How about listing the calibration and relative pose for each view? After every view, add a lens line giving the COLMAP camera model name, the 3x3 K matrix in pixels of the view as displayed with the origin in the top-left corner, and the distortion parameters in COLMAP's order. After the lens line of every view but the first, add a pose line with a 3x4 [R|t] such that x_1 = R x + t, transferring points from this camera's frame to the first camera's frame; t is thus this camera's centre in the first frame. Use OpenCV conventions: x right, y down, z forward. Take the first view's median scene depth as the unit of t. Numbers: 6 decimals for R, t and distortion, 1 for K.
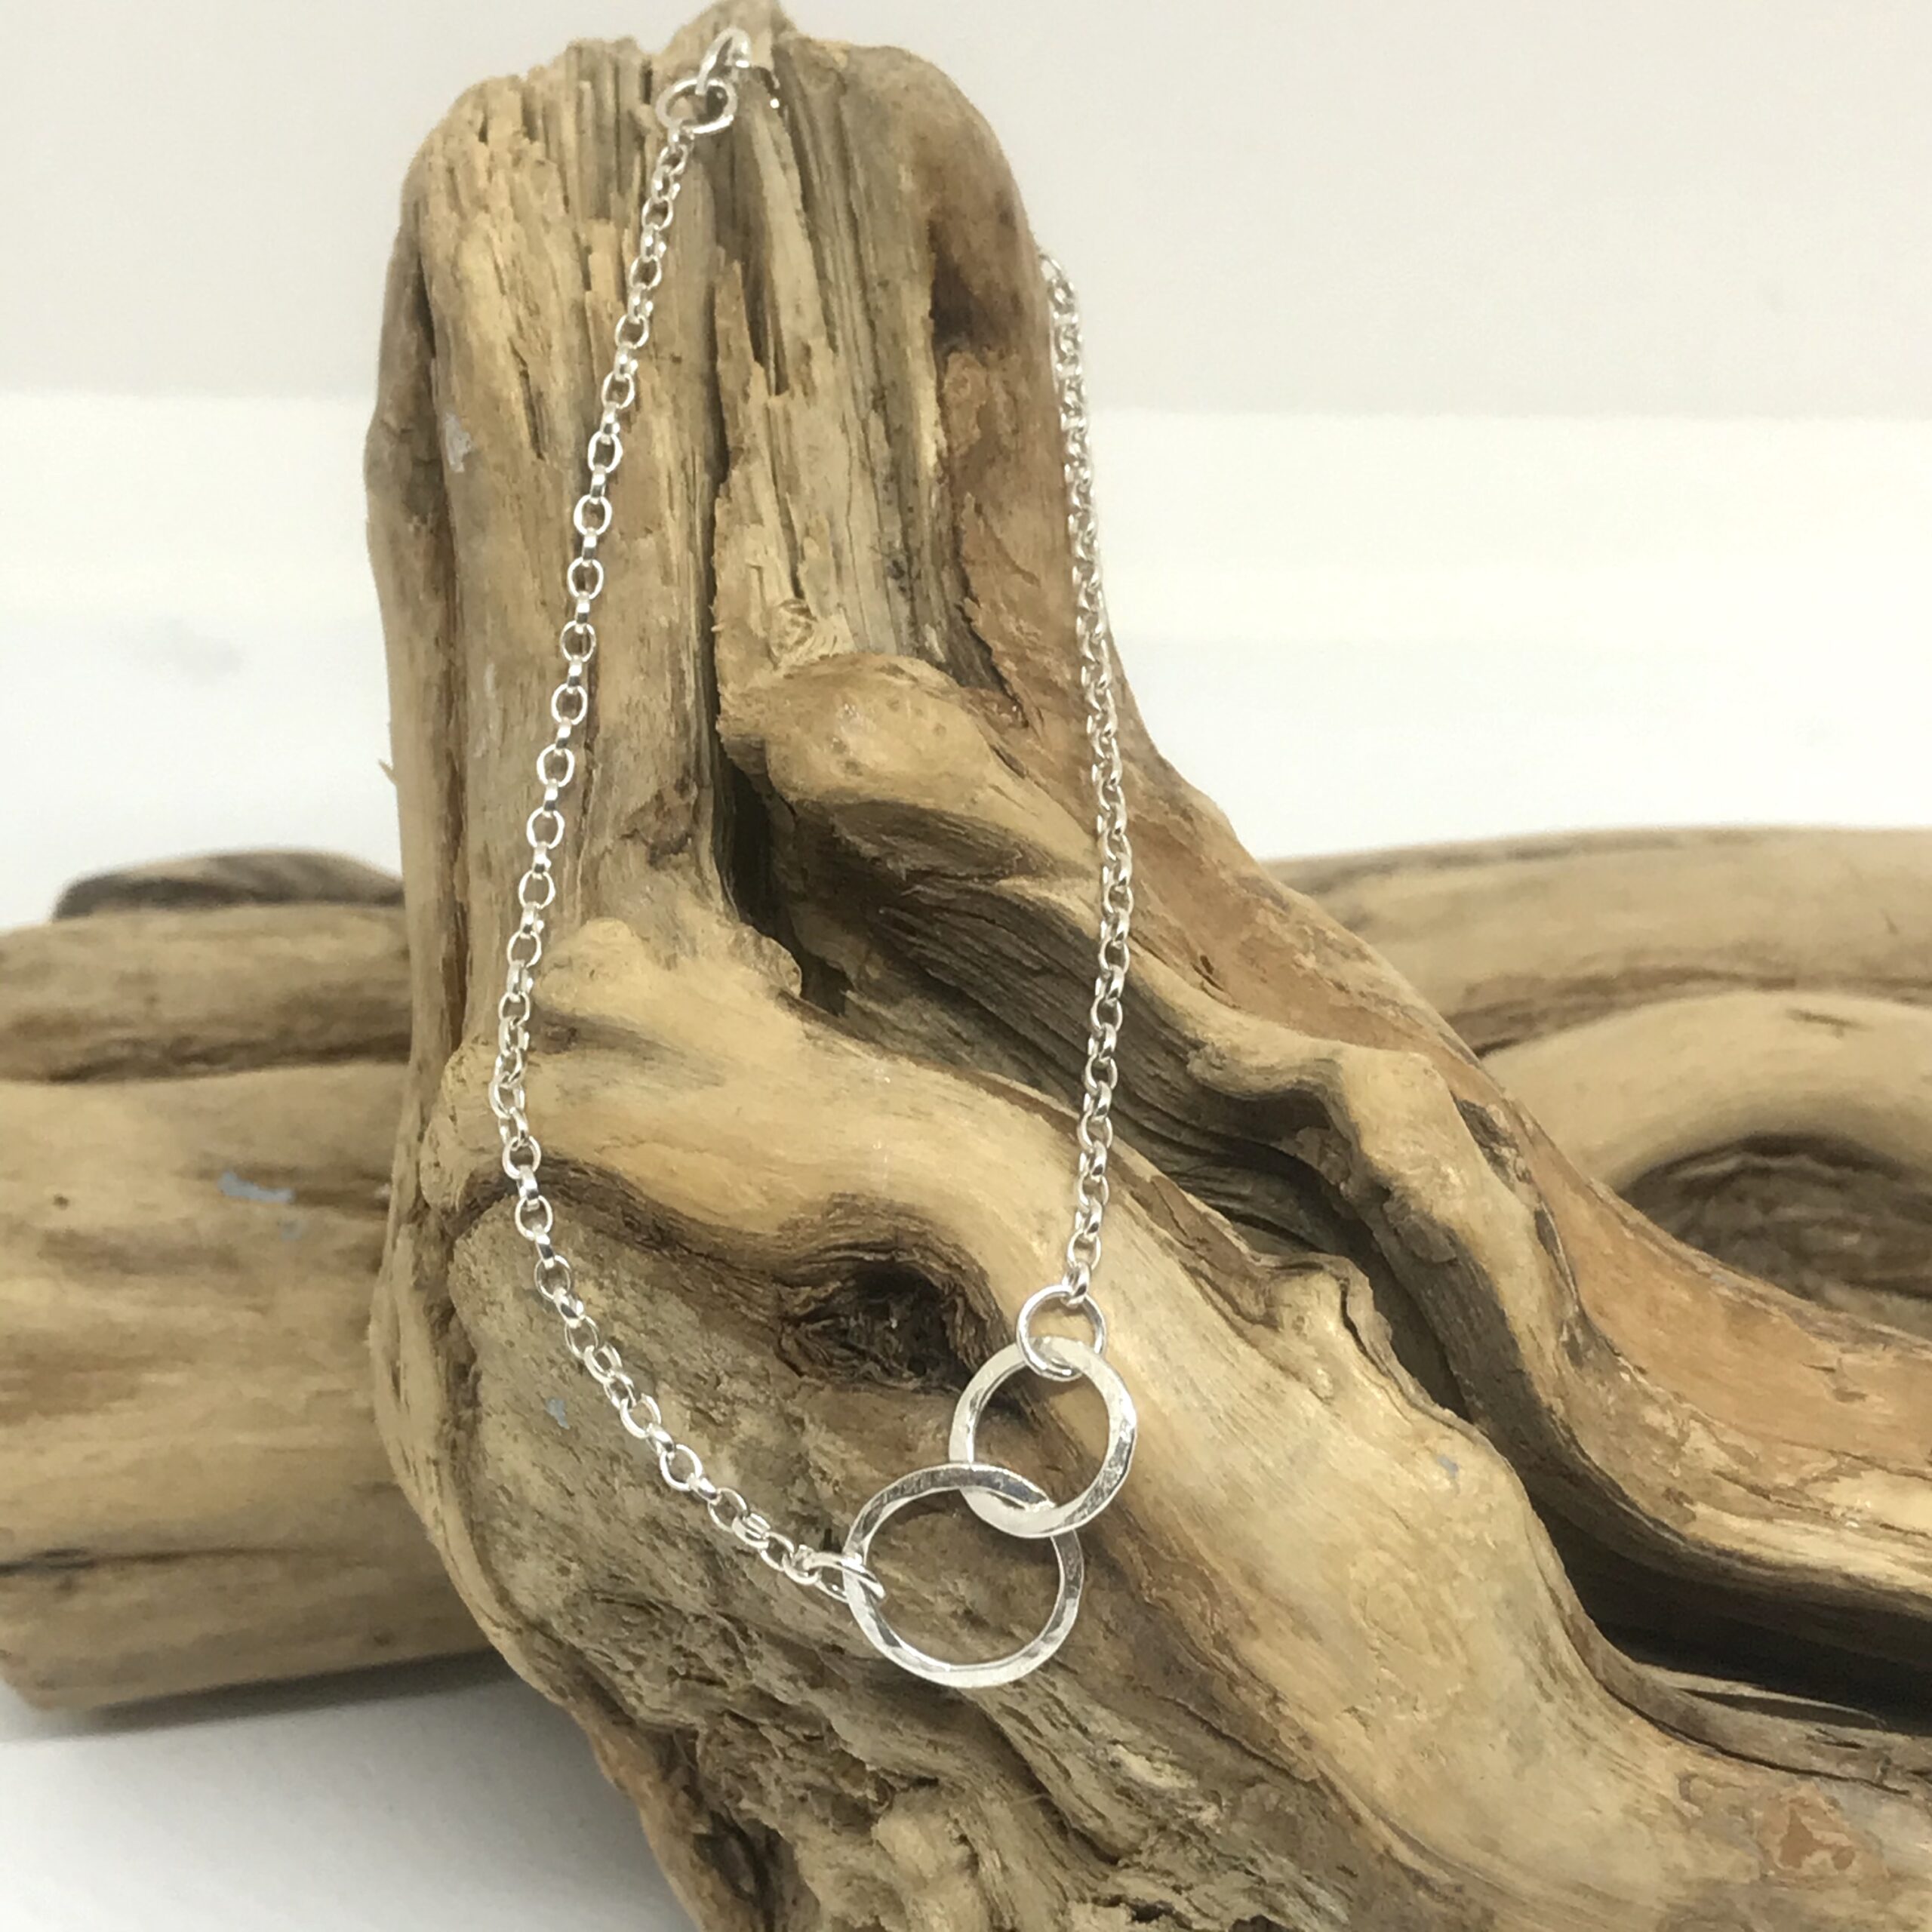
lens RADIAL K [[4488.4, 0, 1019.6], [0, 4488.4, 976.3], [0, 0, 1]] dist [0.153975, 0.000000]
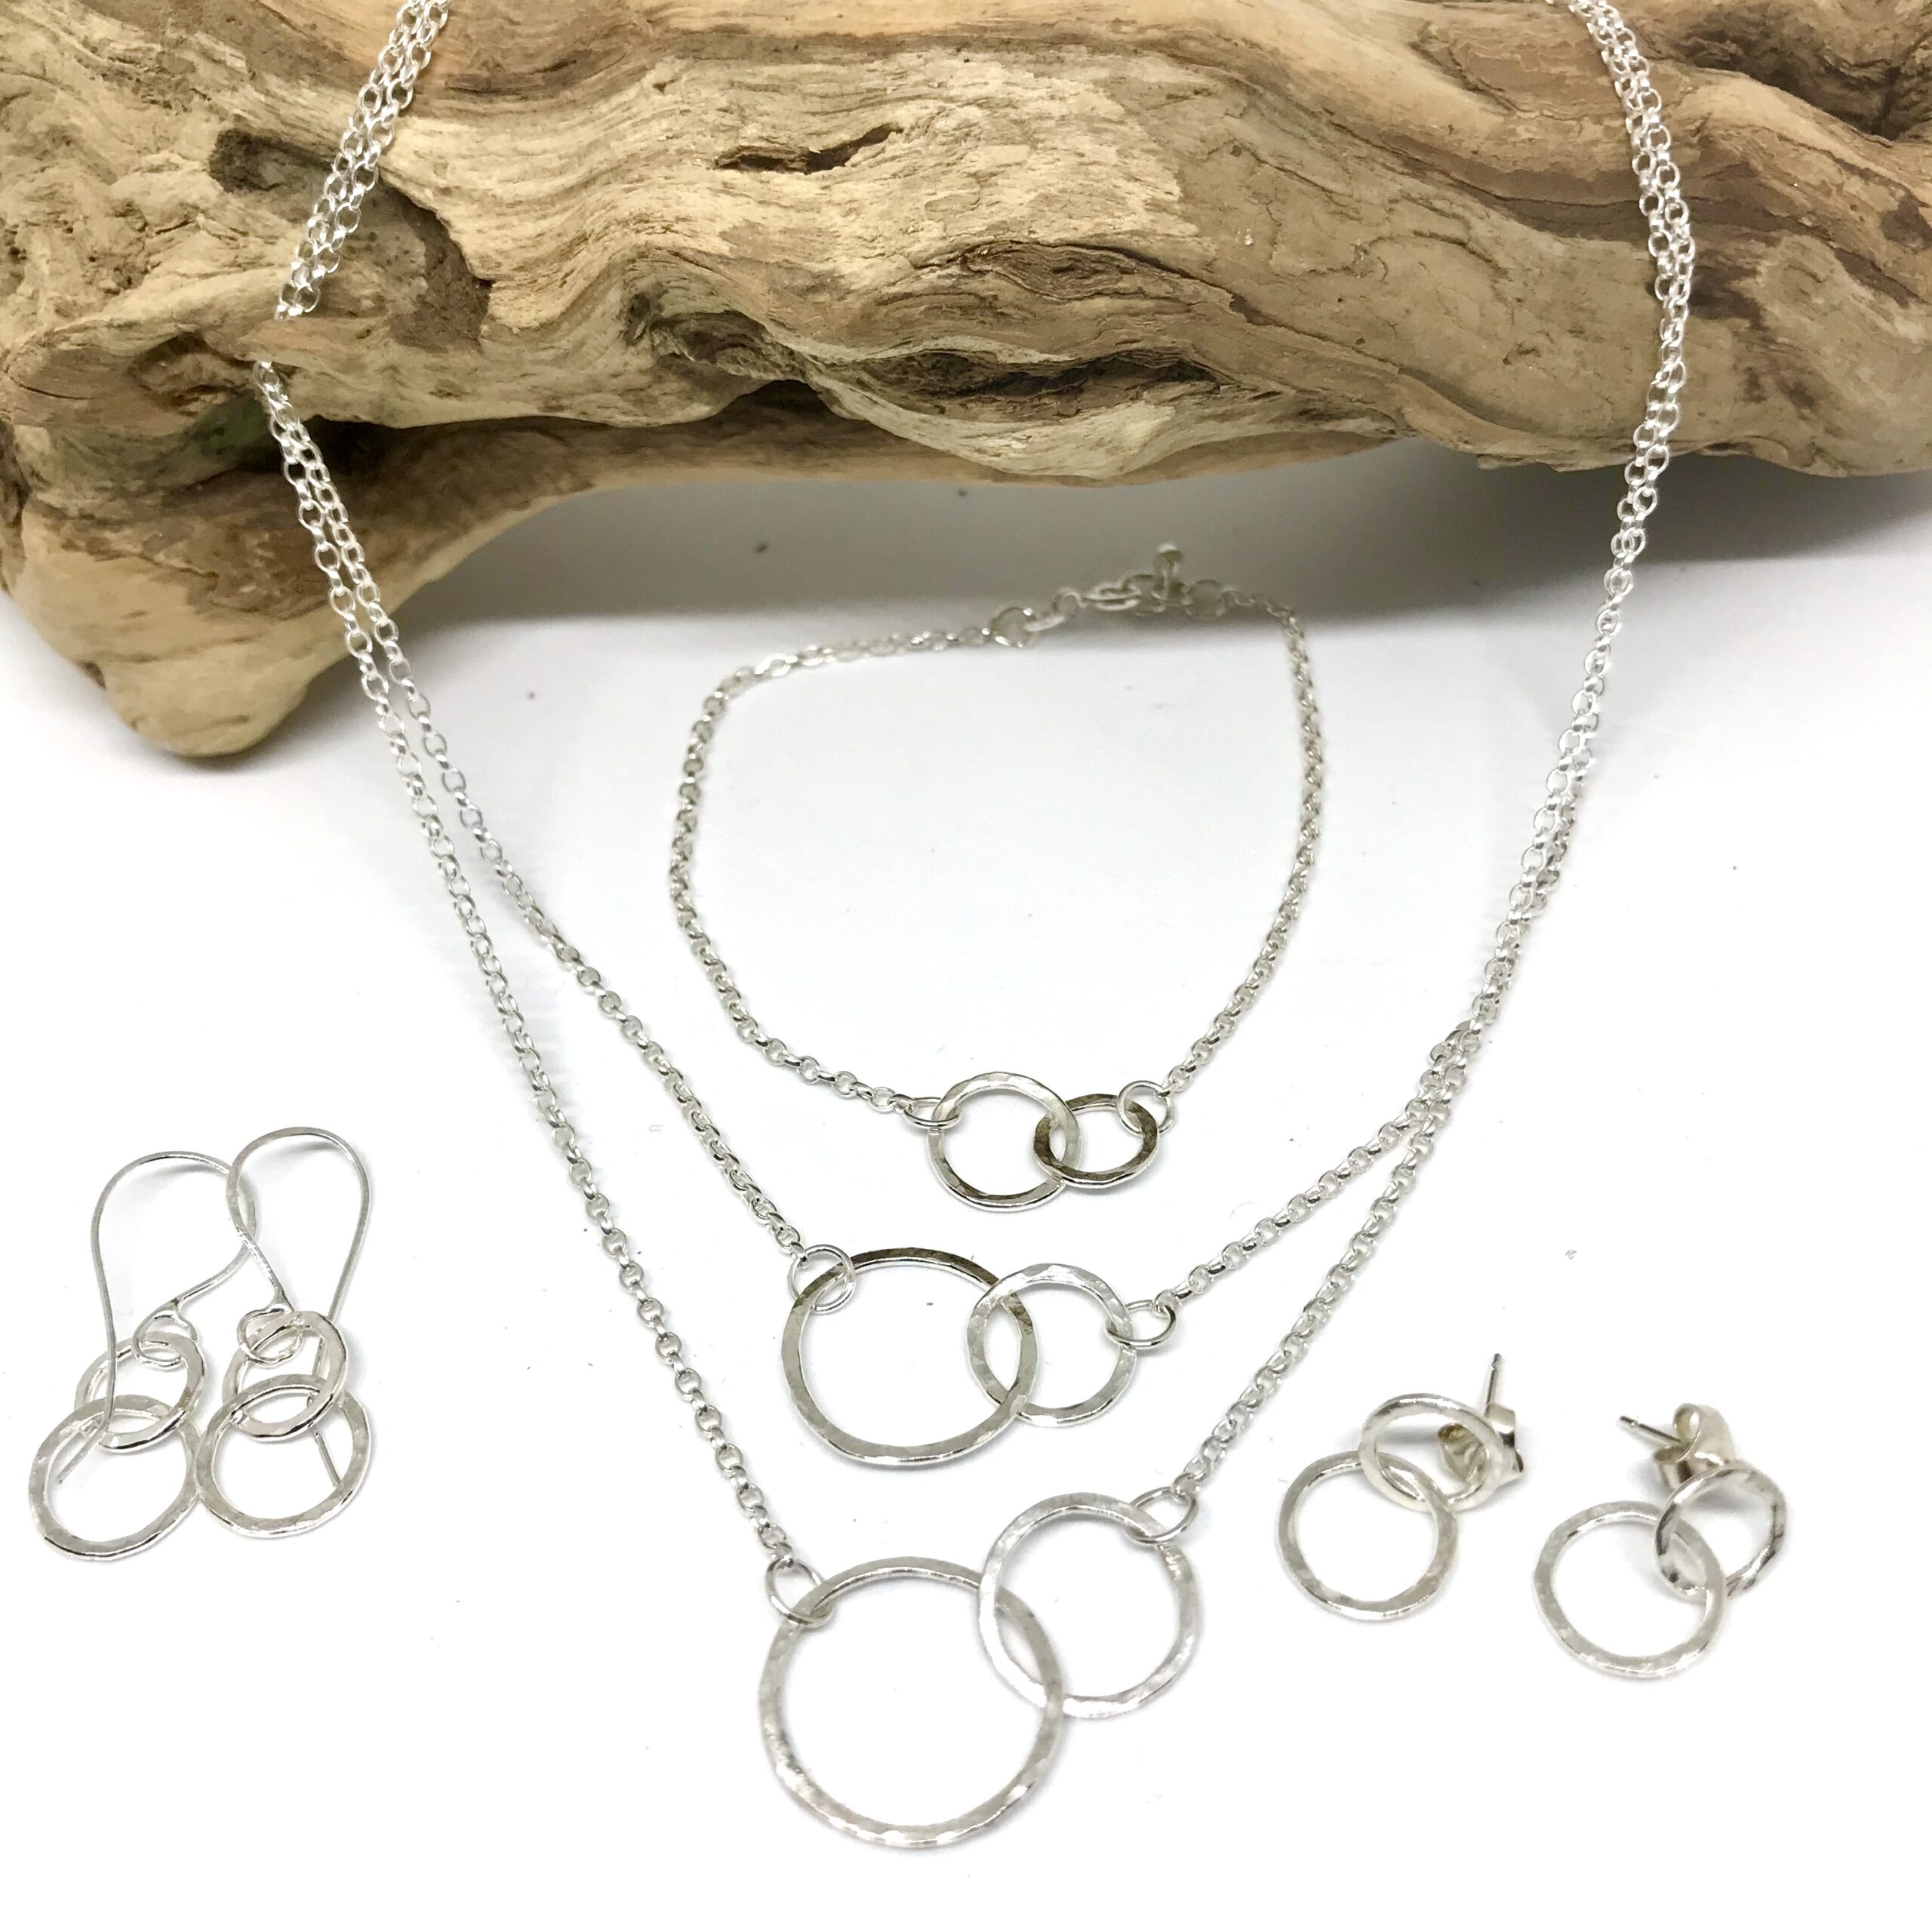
lens RADIAL K [[2275.6, 0, 971.1], [0, 2275.6, 939.7], [0, 0, 1]] dist [-0.023952, 0.000000]
pose [[0.972788, -0.227872, -0.041922, 0.273827], [0.145797, 0.742655, -0.653611, 0.956567], [0.180073, 0.629713, 0.755669, 0.657281]]
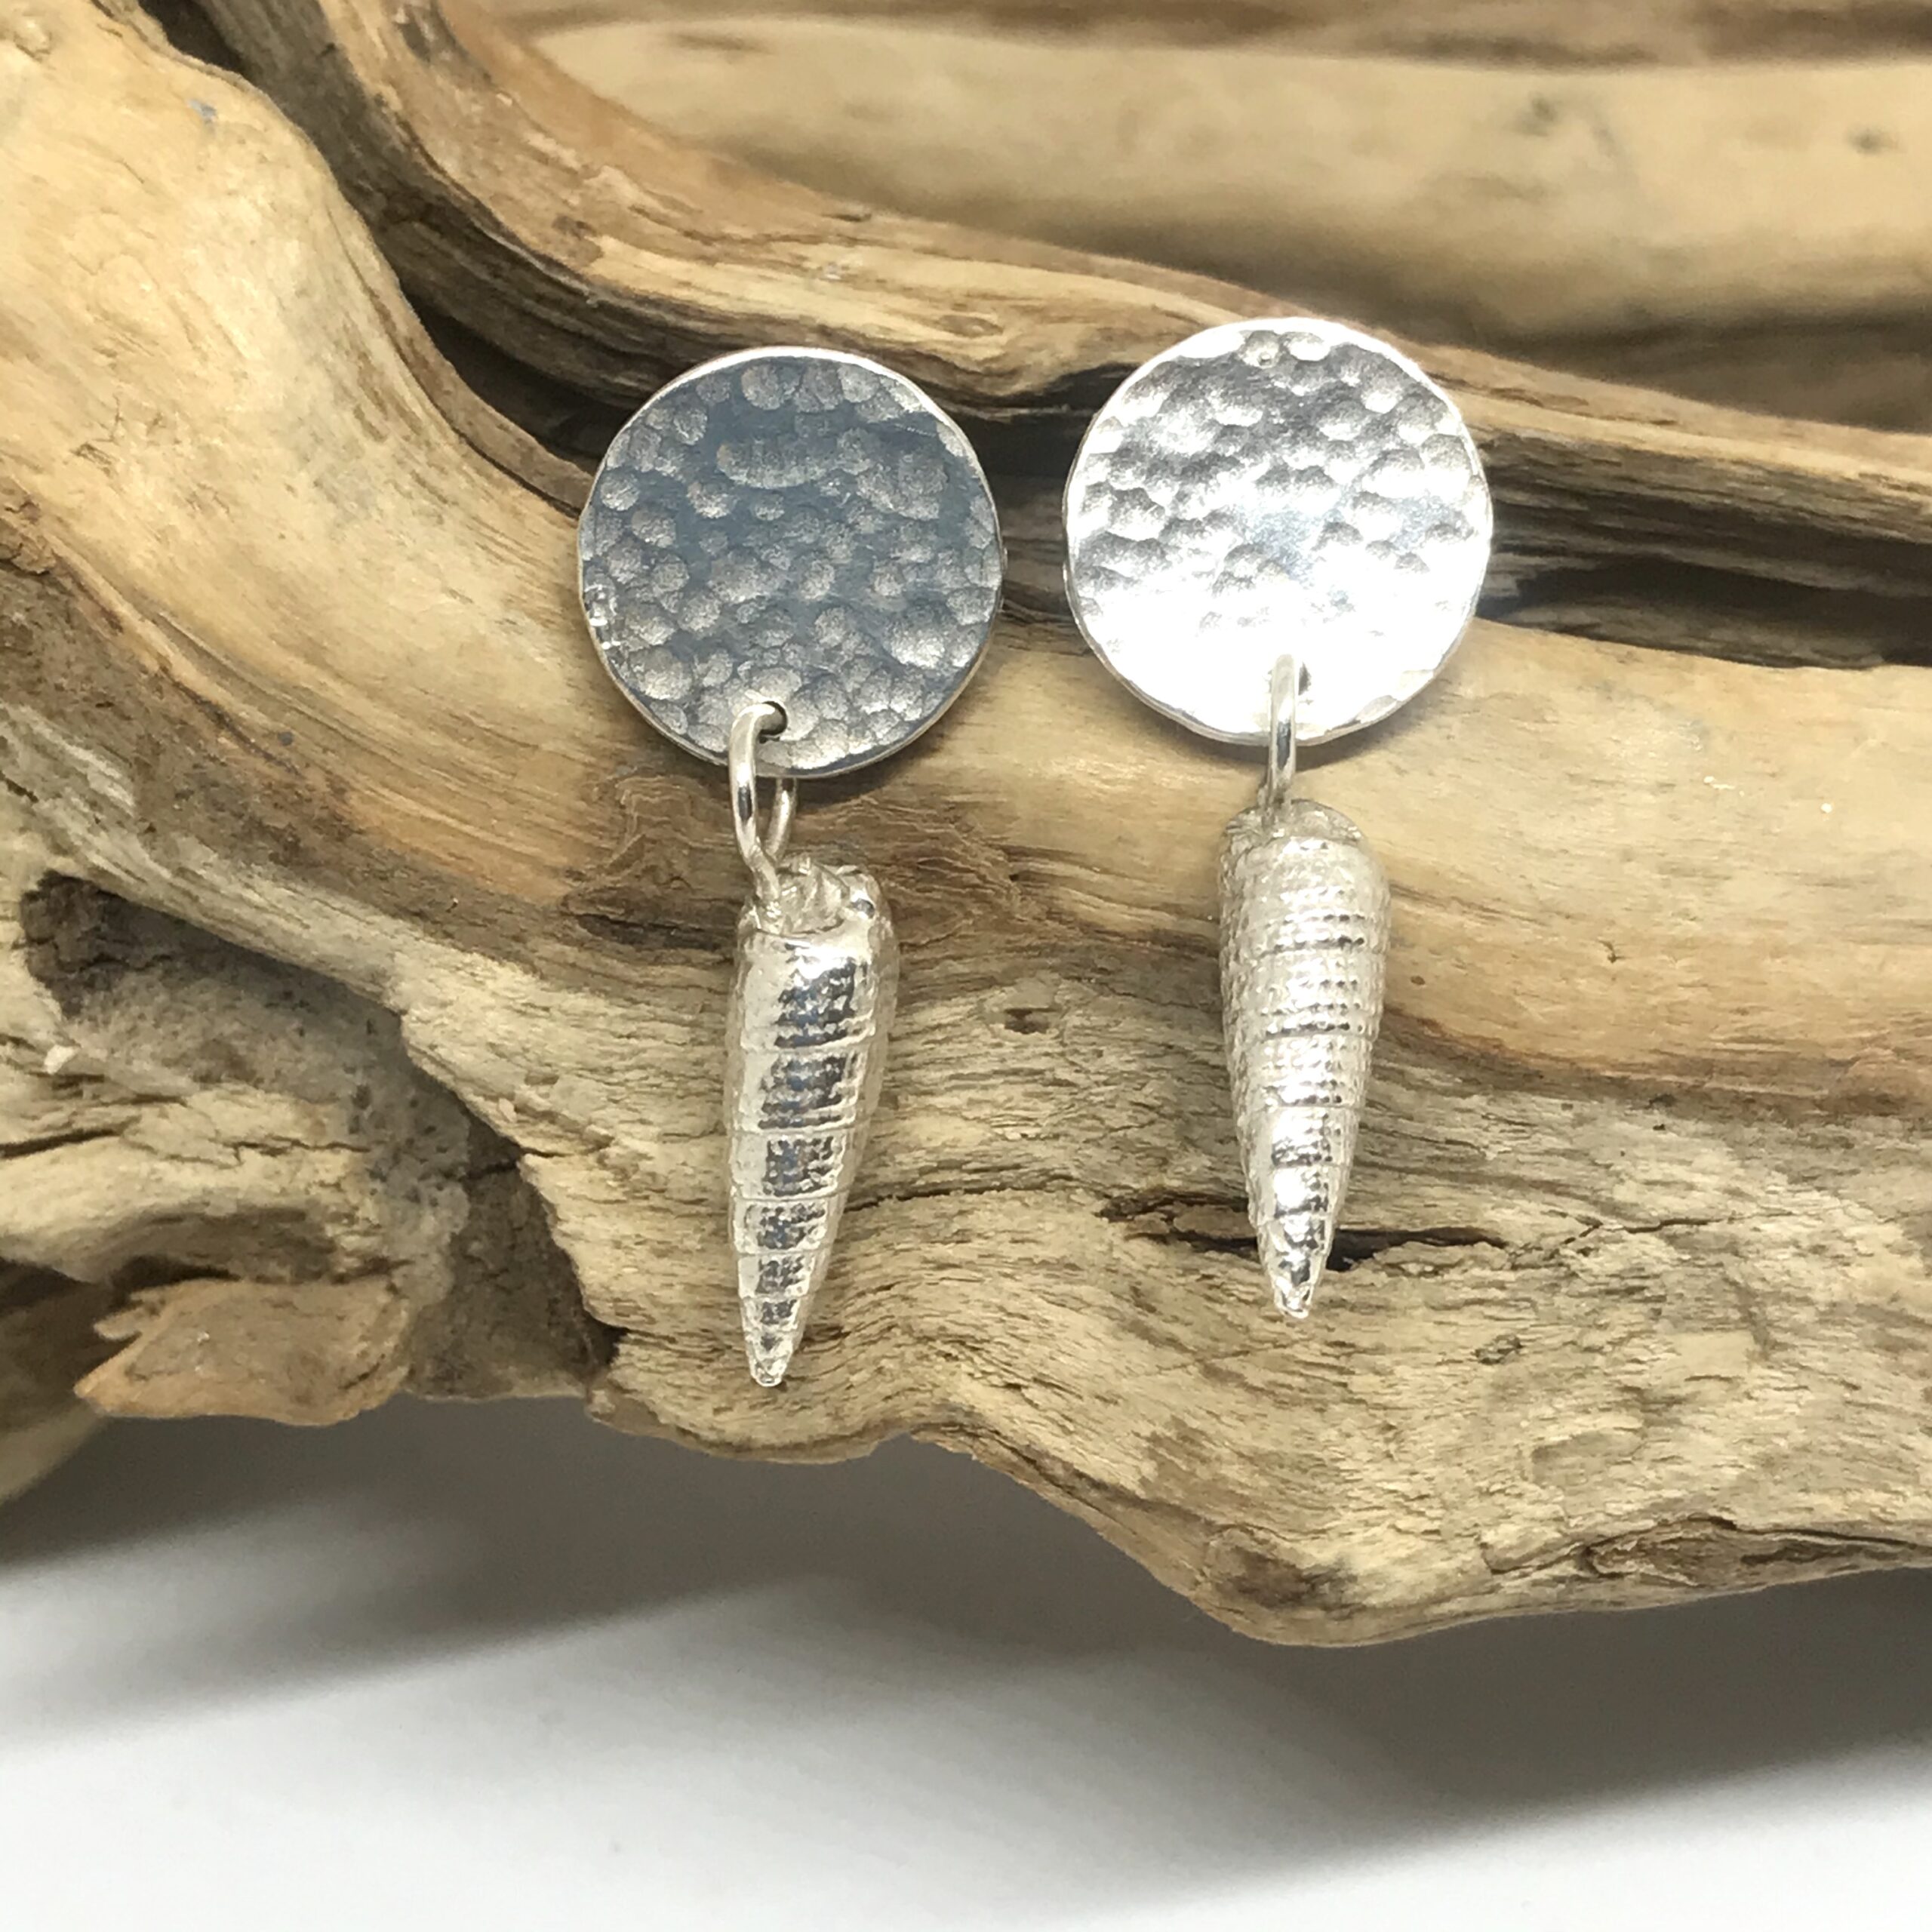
lens RADIAL K [[4488.4, 0, 949.7], [0, 4488.4, 1033.2], [0, 0, 1]] dist [0.153975, 0.000000]
pose [[0.996061, -0.086877, -0.017726, 0.208720], [0.079565, 0.963997, -0.253729, 0.432183], [0.039131, 0.251319, 0.967113, 0.334449]]
